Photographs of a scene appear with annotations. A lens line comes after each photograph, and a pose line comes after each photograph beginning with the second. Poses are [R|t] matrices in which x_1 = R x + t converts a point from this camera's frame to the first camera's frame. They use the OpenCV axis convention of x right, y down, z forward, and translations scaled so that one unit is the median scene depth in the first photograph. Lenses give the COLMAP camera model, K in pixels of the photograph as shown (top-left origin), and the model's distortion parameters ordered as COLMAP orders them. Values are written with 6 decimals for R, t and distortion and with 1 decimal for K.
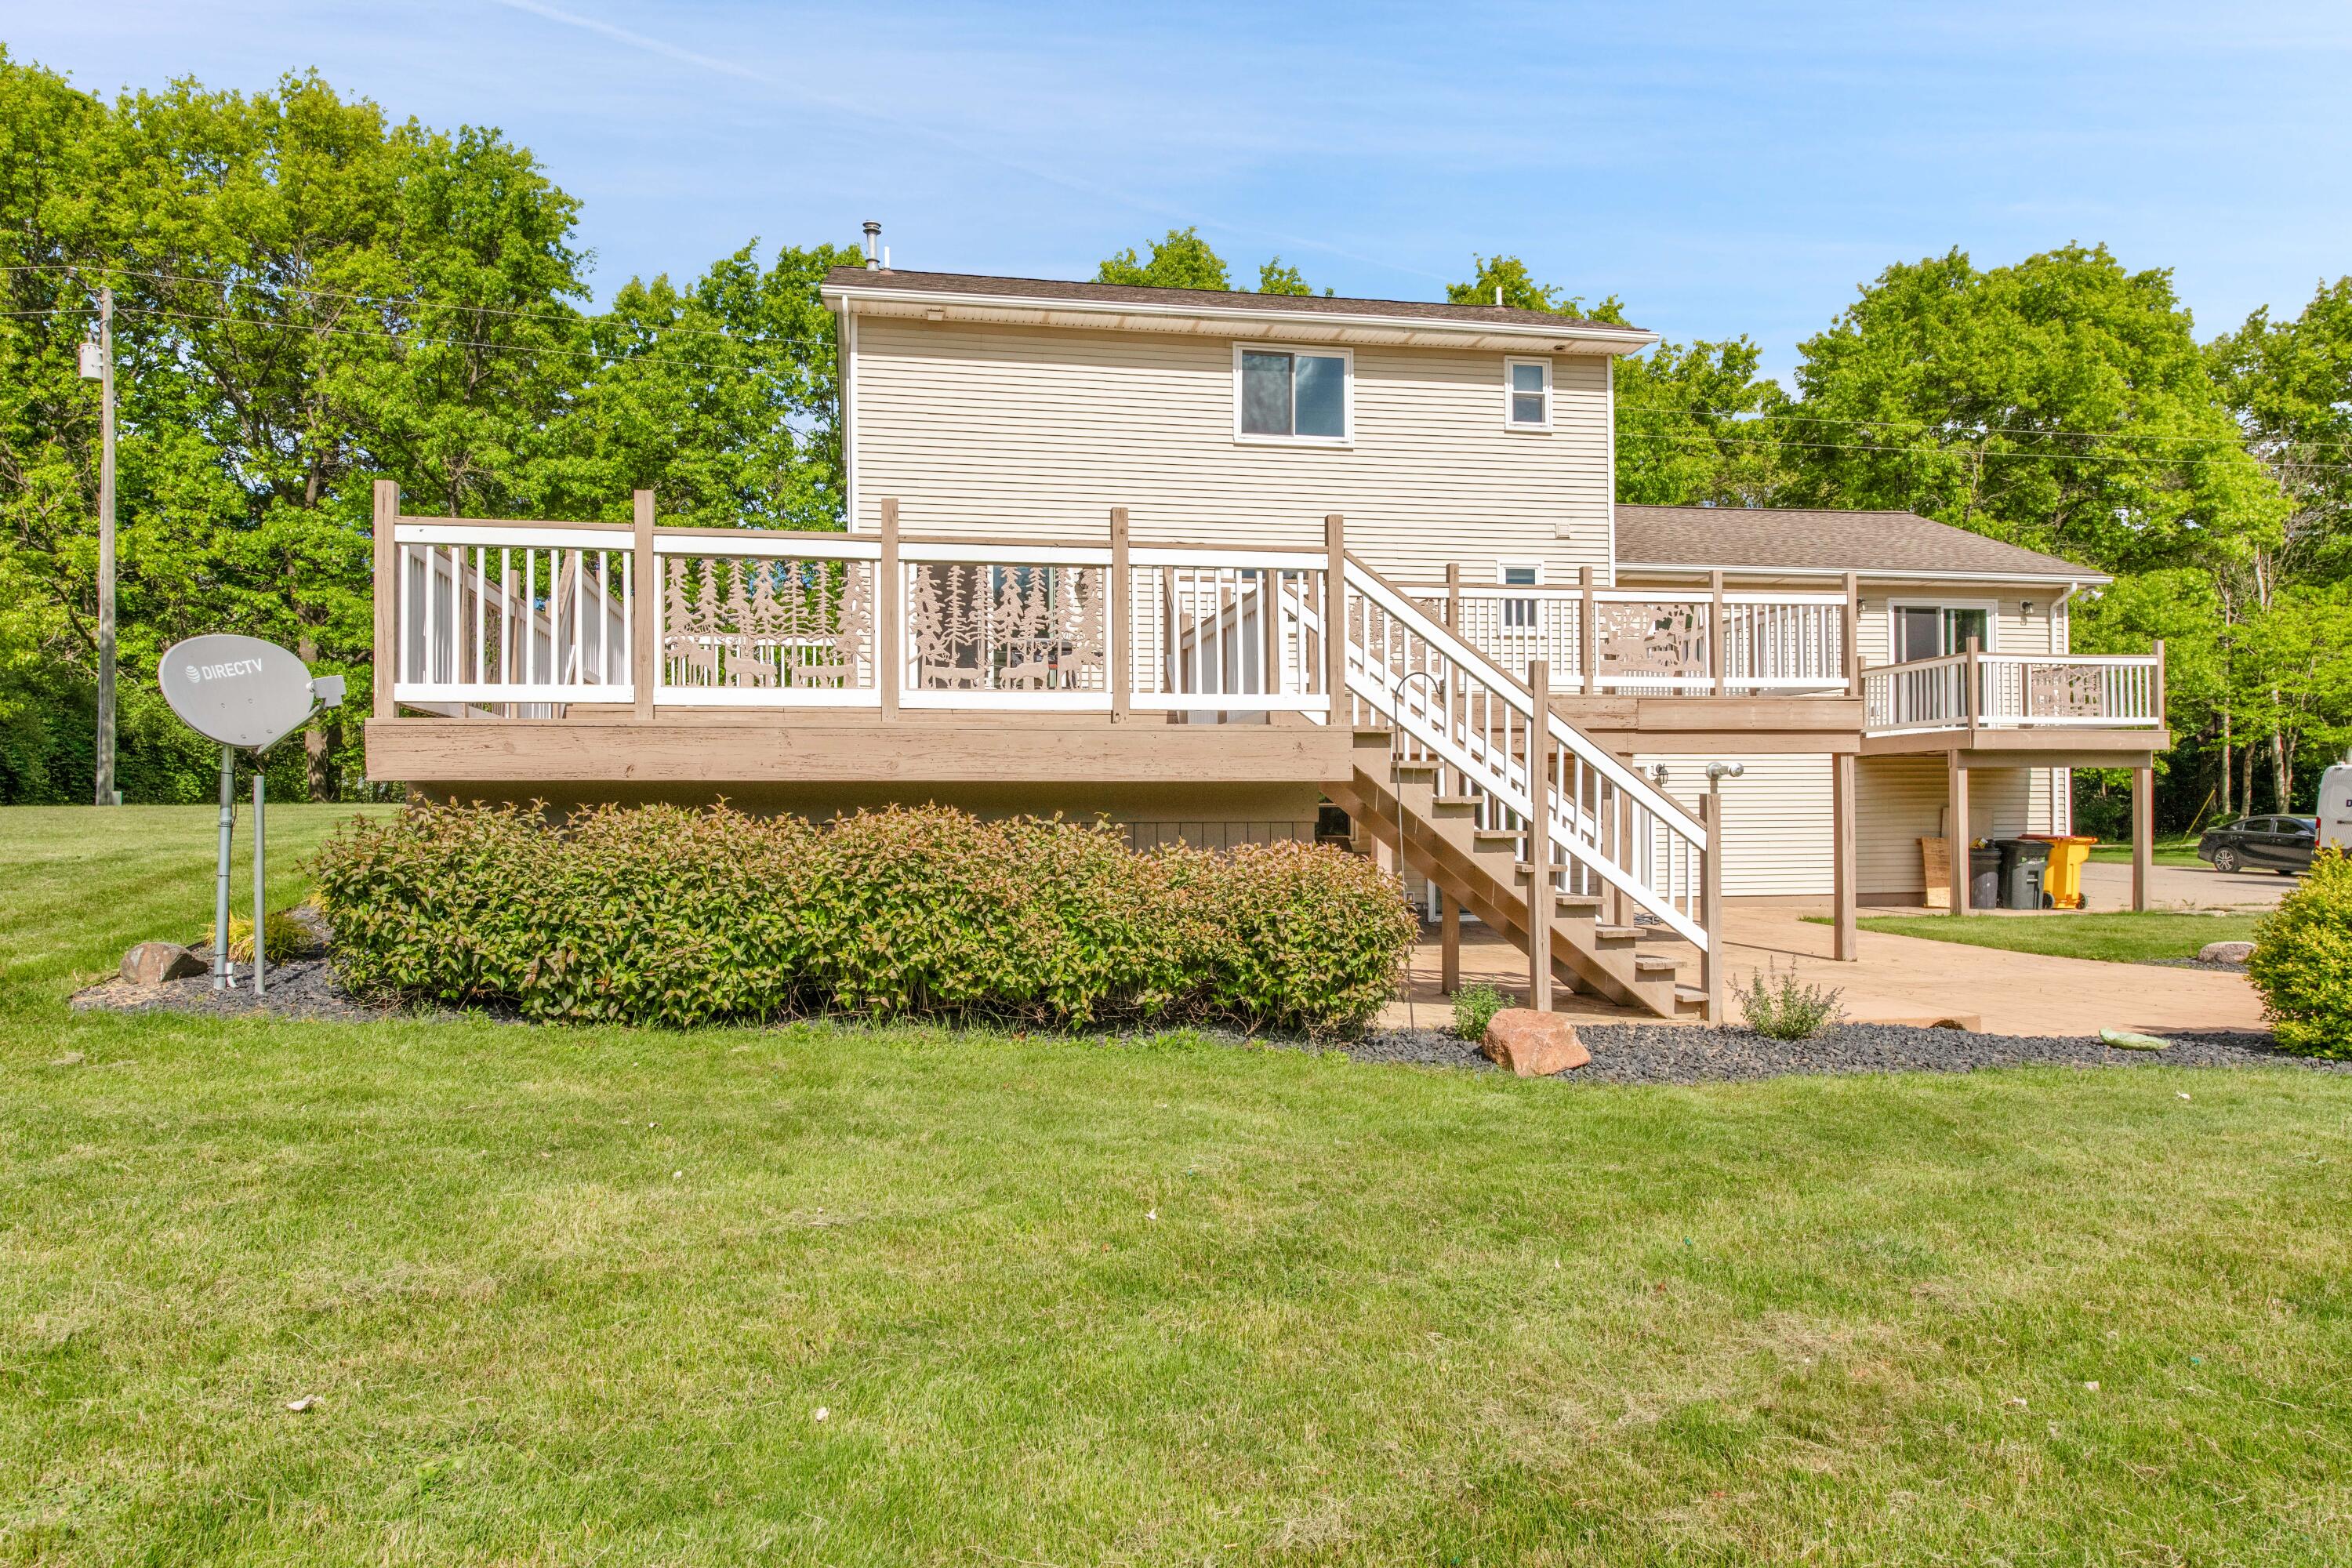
lens RADIAL K [[1454.7, 0, 1159.4], [0, 1454.7, 809.2], [0, 0, 1]] dist [0.003456, 0.002884]
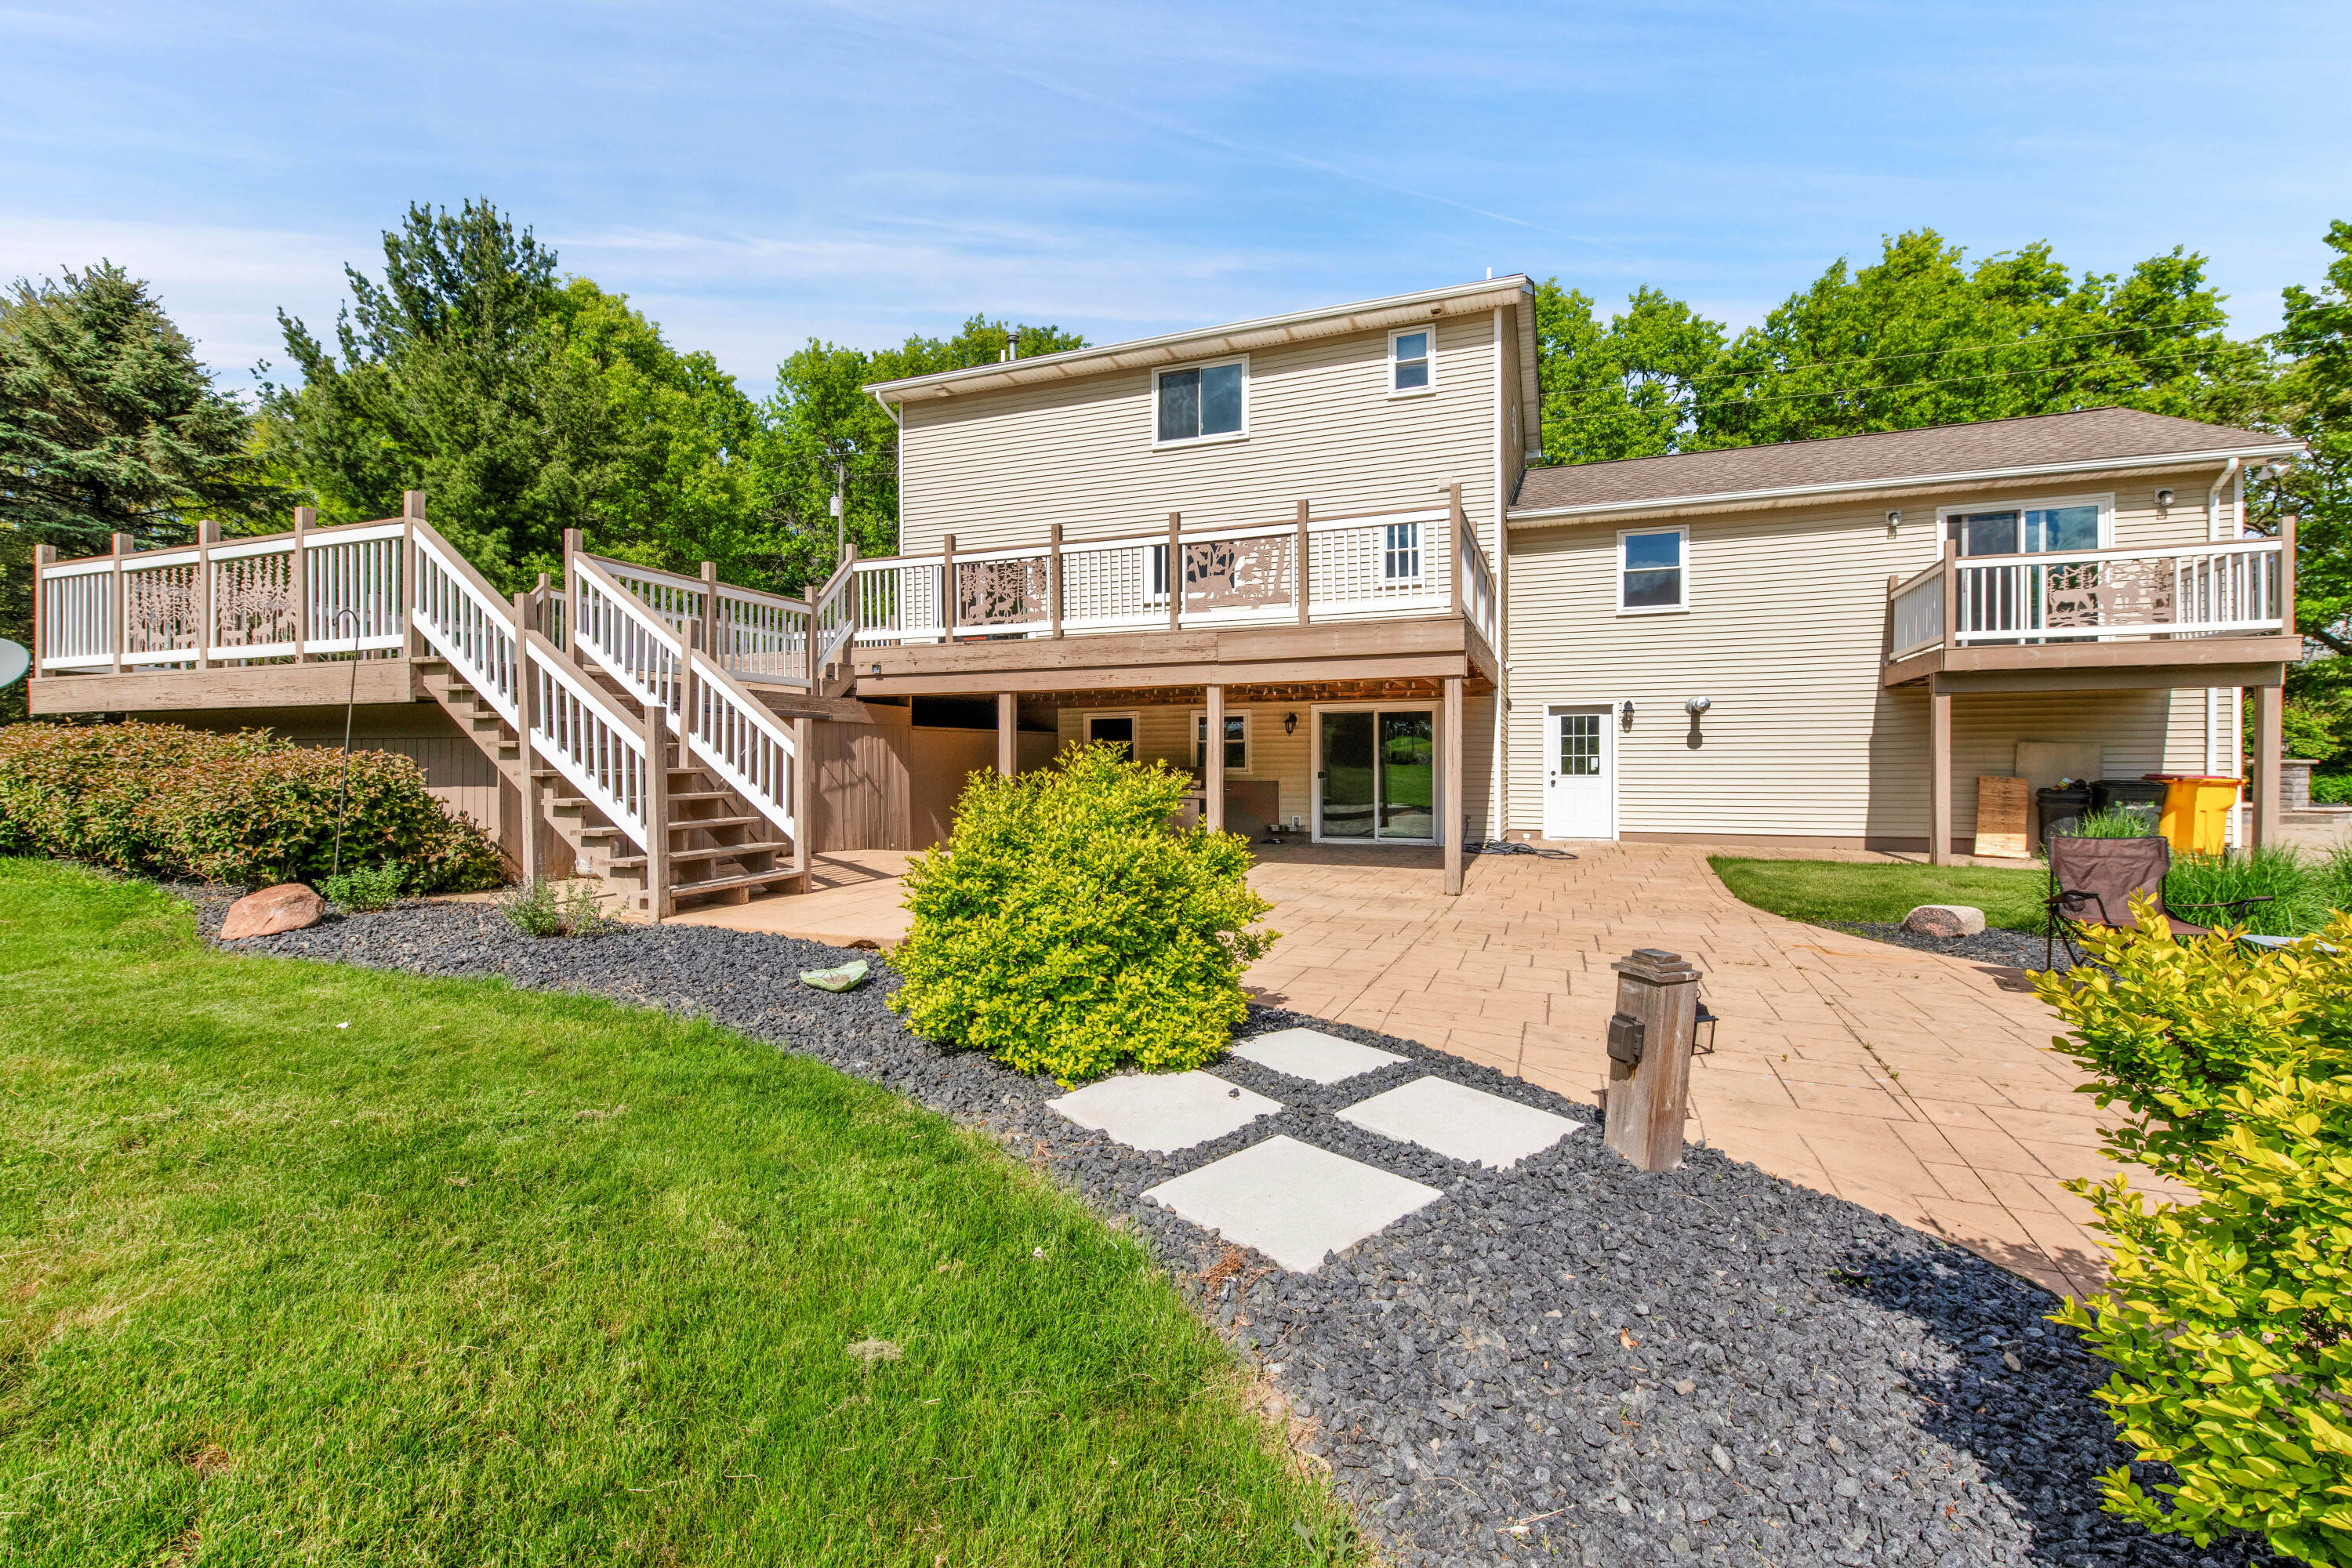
lens RADIAL K [[1014.2, 0, 1164.7], [0, 1014.2, 774.5], [0, 0, 1]] dist [0.005243, -0.001093]
pose [[0.849752, 0.008994, -0.527105, 0.423475], [-0.002610, 0.999914, 0.012854, 0.011450], [0.527175, -0.009547, 0.849703, 0.217885]]
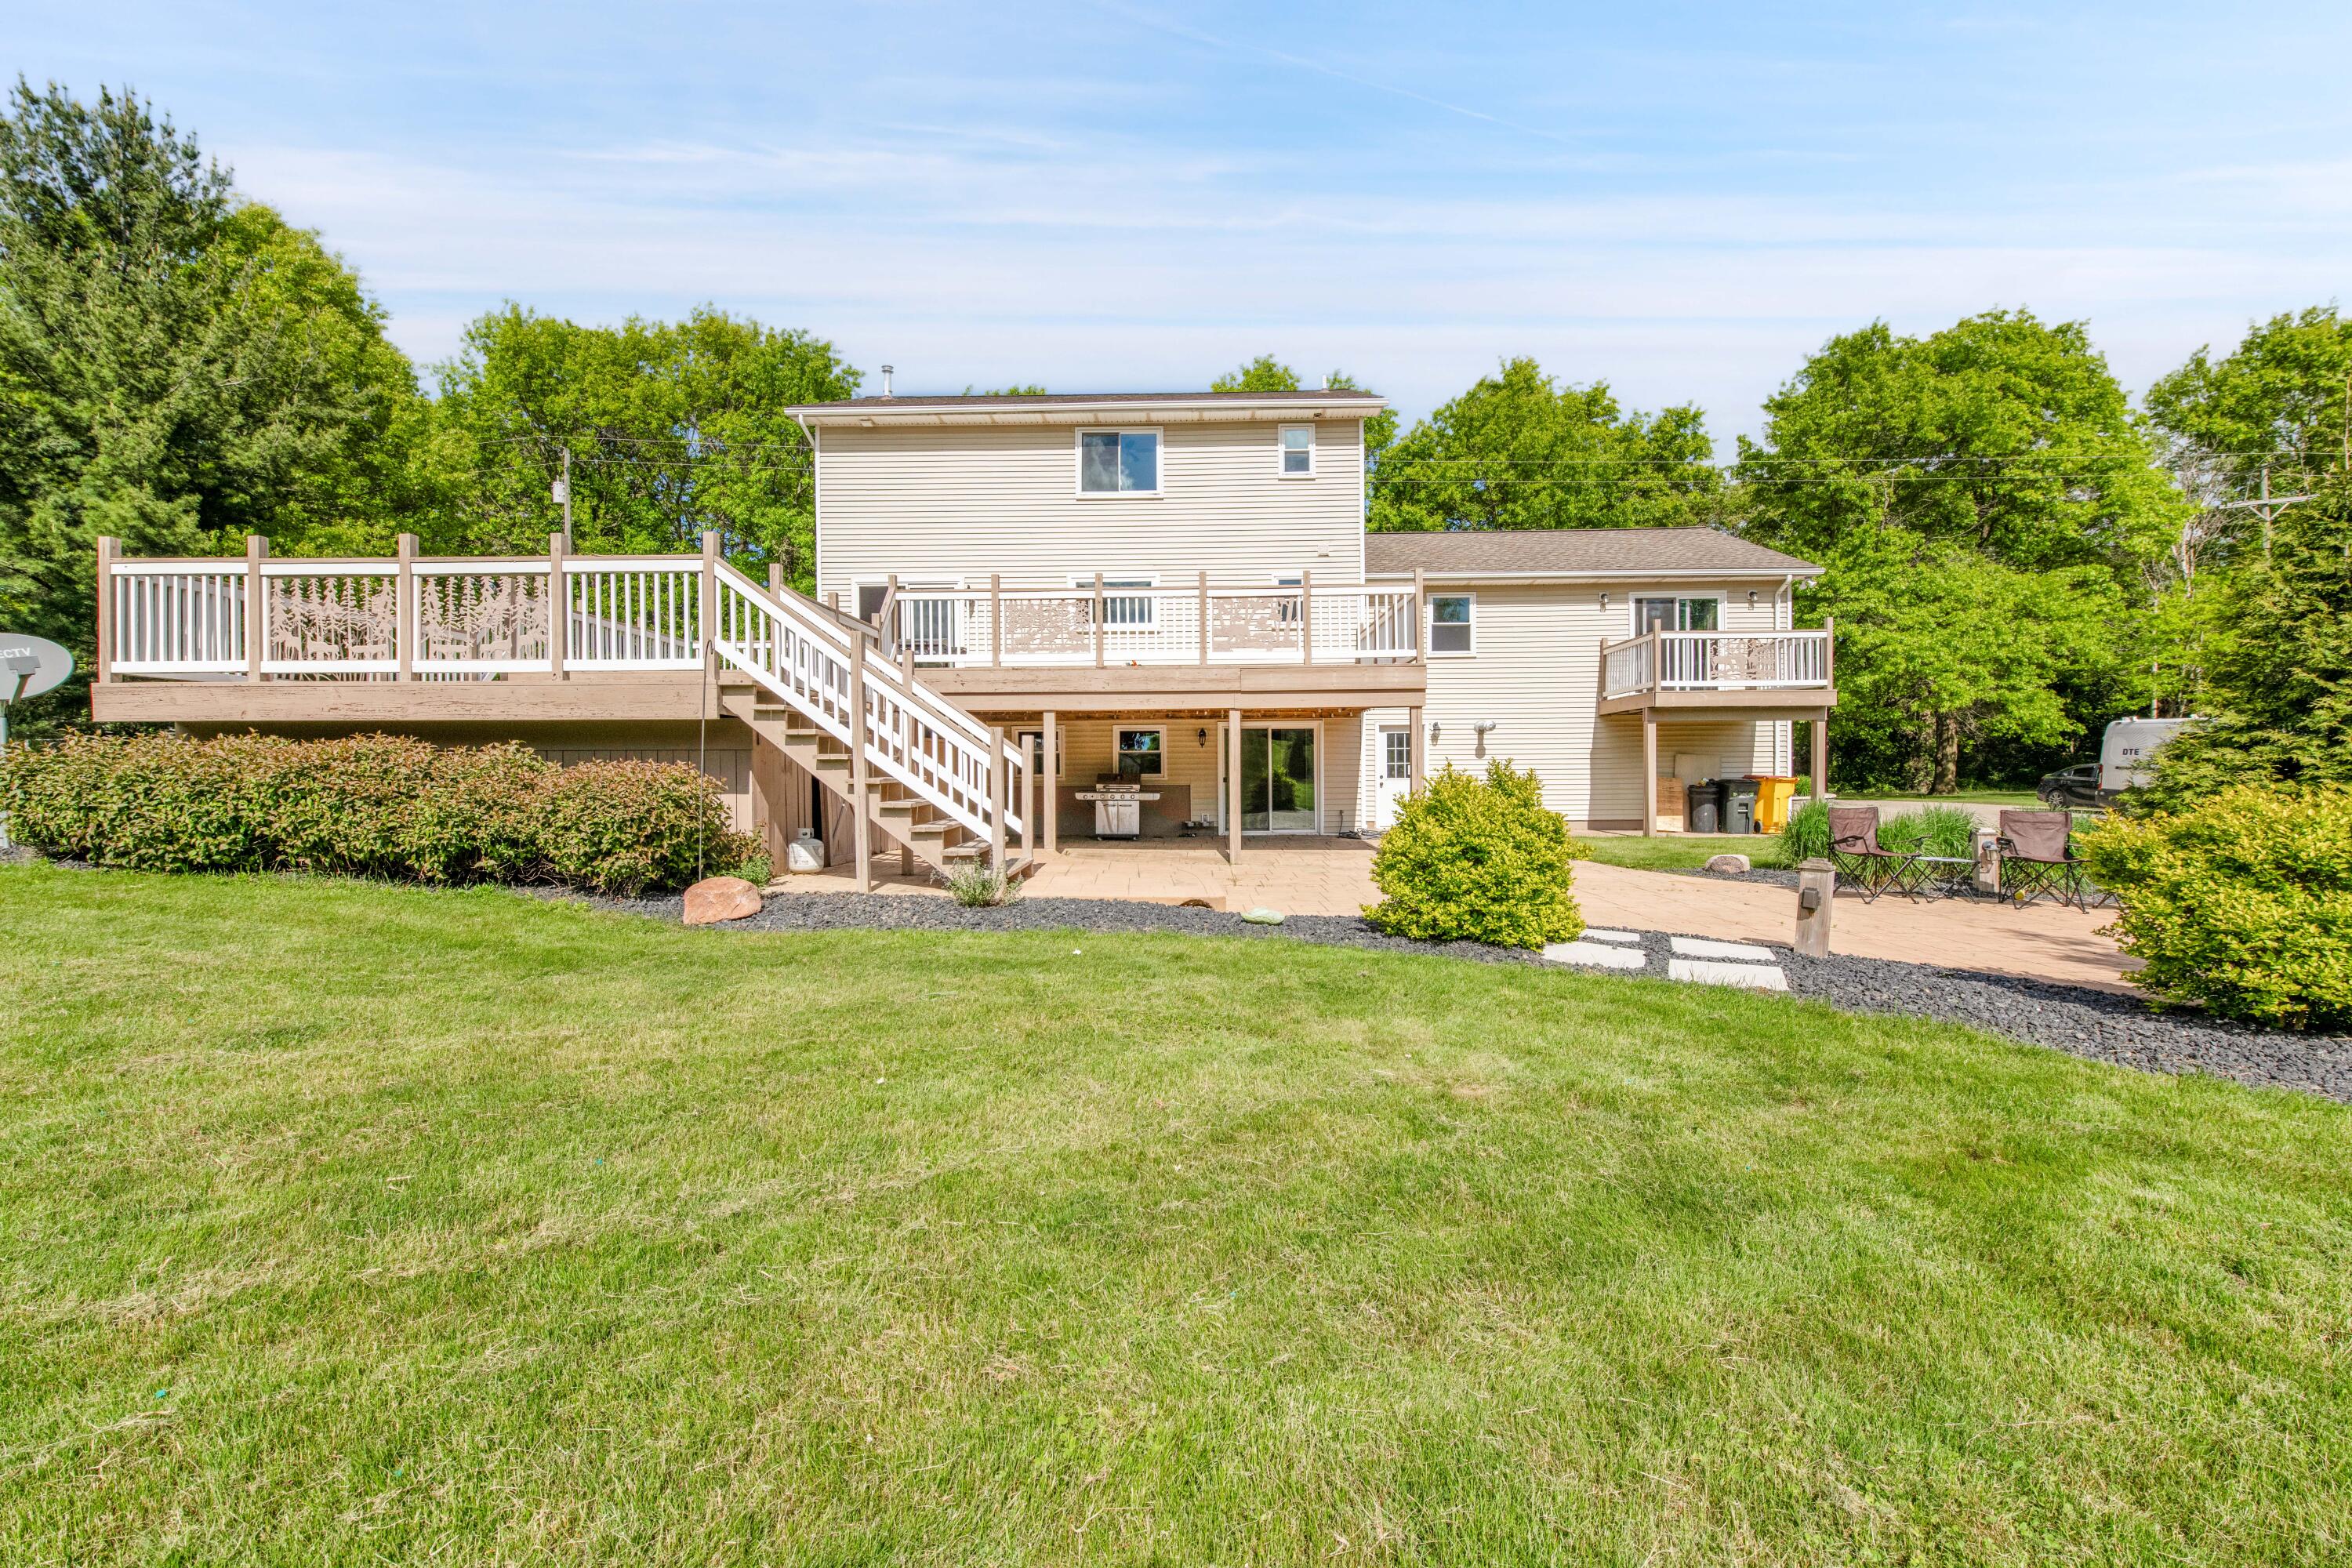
lens RADIAL K [[989.9, 0, 1176.0], [0, 989.9, 784.0], [0, 0, 1]] dist [0.006316, -0.001180]
pose [[0.978639, 0.002509, -0.205569, 0.284078], [0.000795, 0.999872, 0.015985, 0.010846], [0.205583, -0.015807, 0.978512, 0.051367]]
